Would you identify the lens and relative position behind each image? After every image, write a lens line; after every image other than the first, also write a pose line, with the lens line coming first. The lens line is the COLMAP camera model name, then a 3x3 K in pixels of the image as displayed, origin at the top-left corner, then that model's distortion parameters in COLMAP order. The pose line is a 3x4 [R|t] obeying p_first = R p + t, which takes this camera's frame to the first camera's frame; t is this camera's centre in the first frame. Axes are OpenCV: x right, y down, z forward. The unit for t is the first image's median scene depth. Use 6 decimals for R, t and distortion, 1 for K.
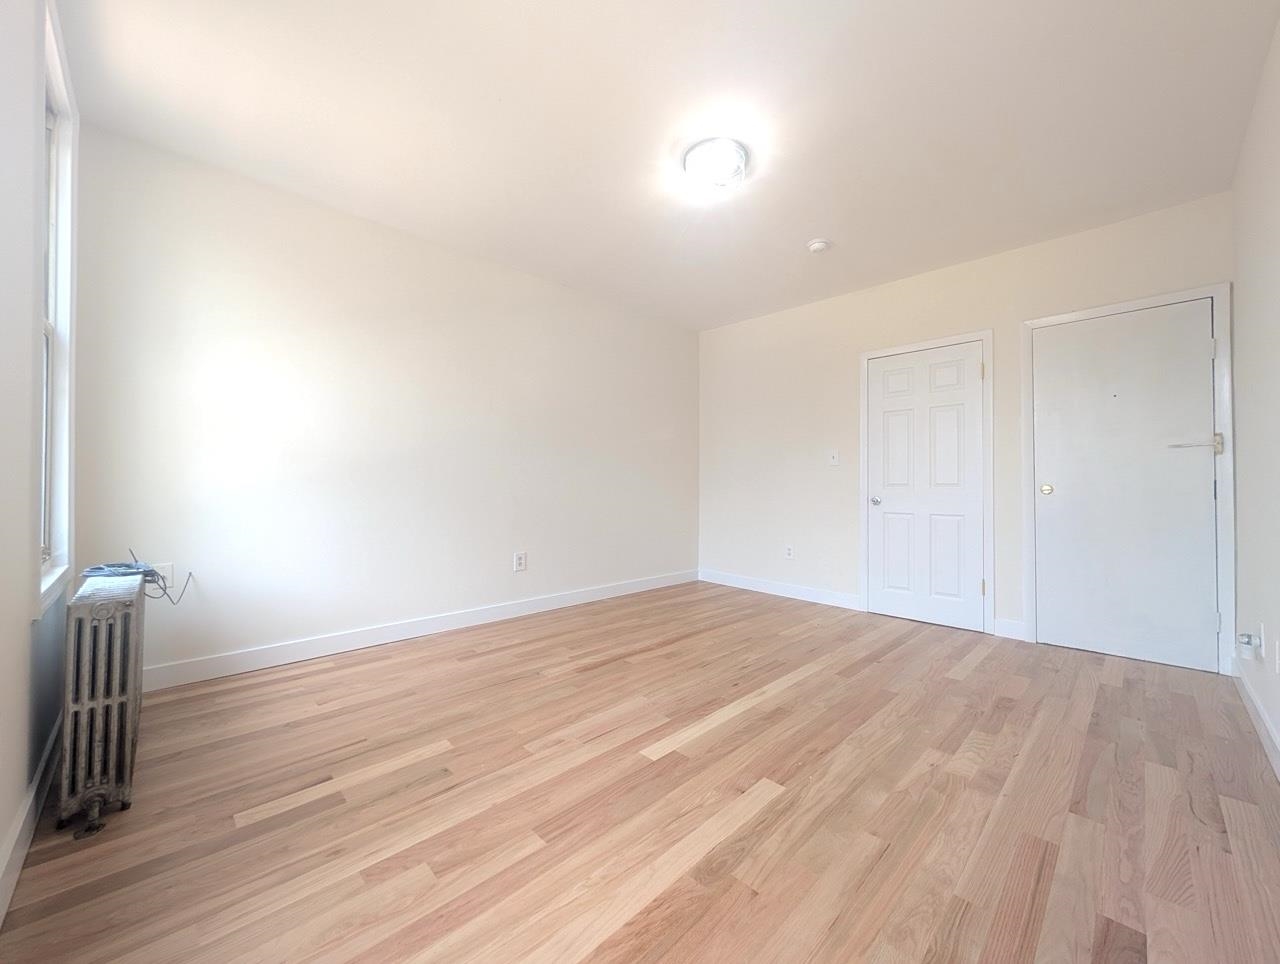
lens RADIAL K [[492.9, 0, 642.7], [0, 492.9, 482.6], [0, 0, 1]] dist [0.000769, 0.000240]
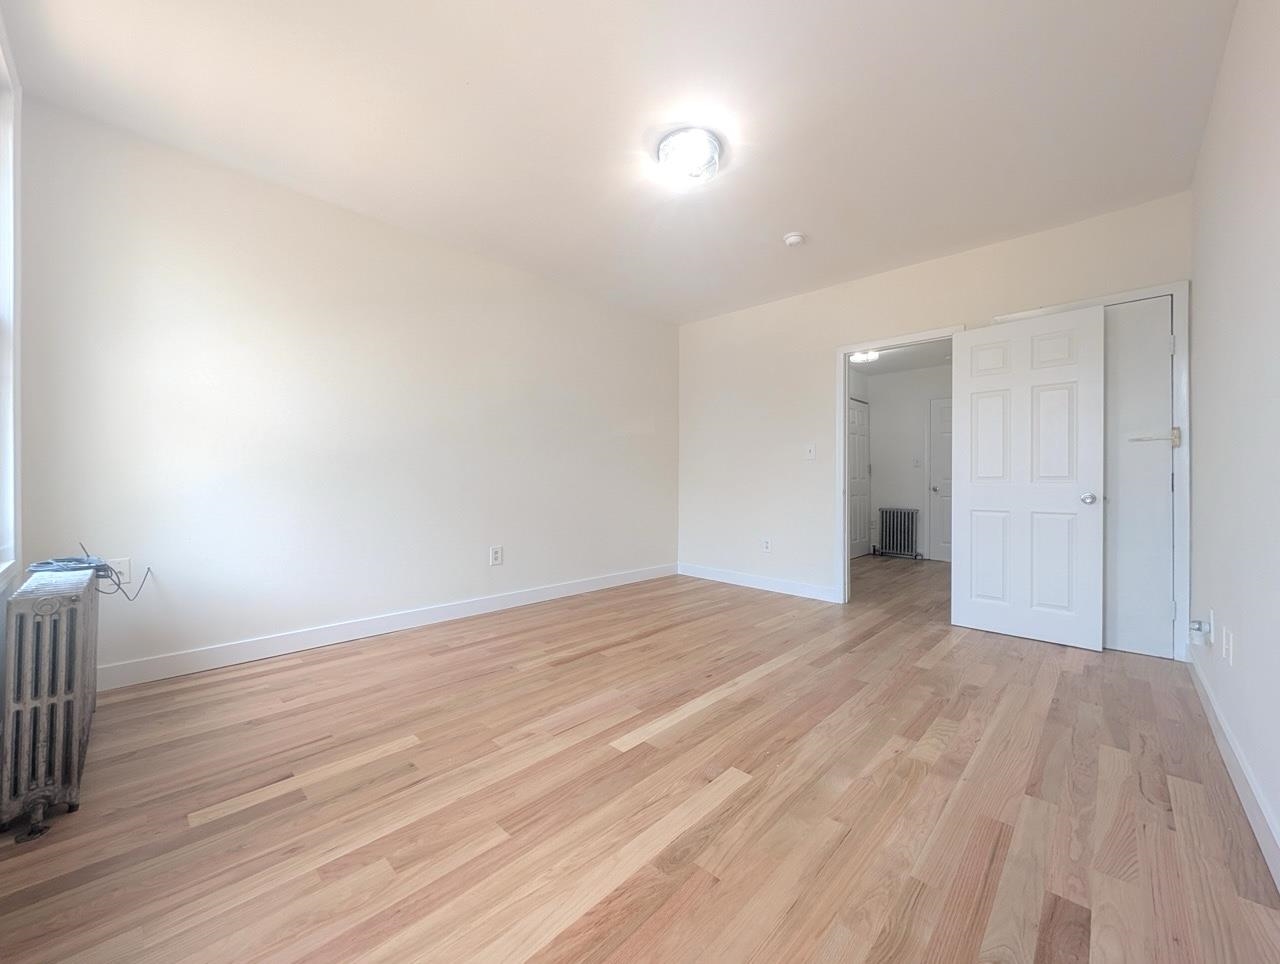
lens RADIAL K [[492.9, 0, 642.7], [0, 492.9, 482.6], [0, 0, 1]] dist [0.000769, 0.000240]
pose [[0.999519, -0.000306, 0.031000, 0.028457], [0.000026, 0.999959, 0.009049, 0.008033], [-0.031002, -0.009043, 0.999478, 0.004428]]
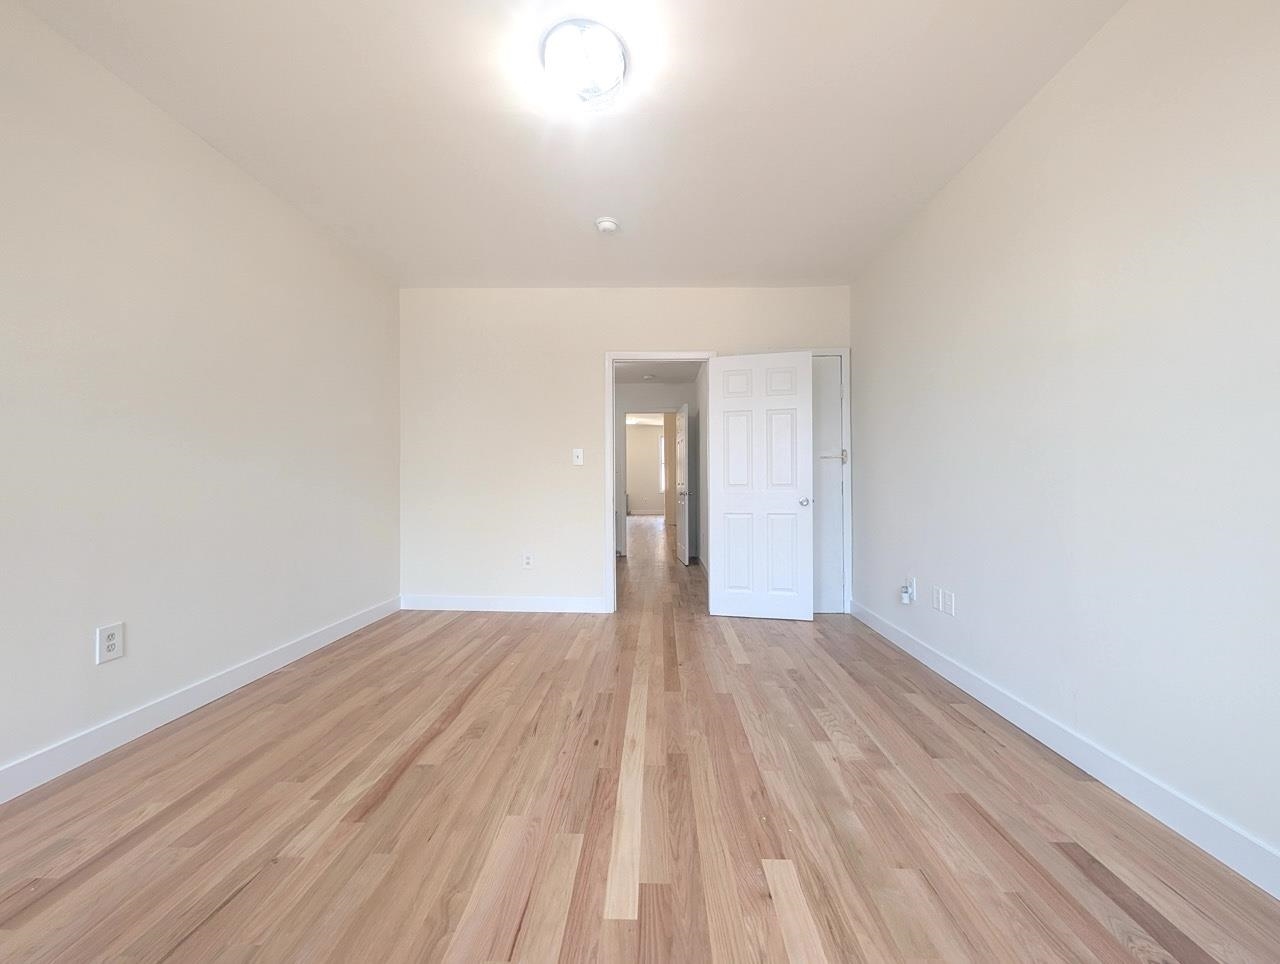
lens RADIAL K [[492.9, 0, 642.7], [0, 492.9, 482.6], [0, 0, 1]] dist [0.000769, 0.000240]
pose [[0.724536, -0.004291, 0.689224, -0.377100], [0.000033, 0.999981, 0.006191, -0.015262], [-0.689237, -0.004463, 0.724522, 0.474732]]
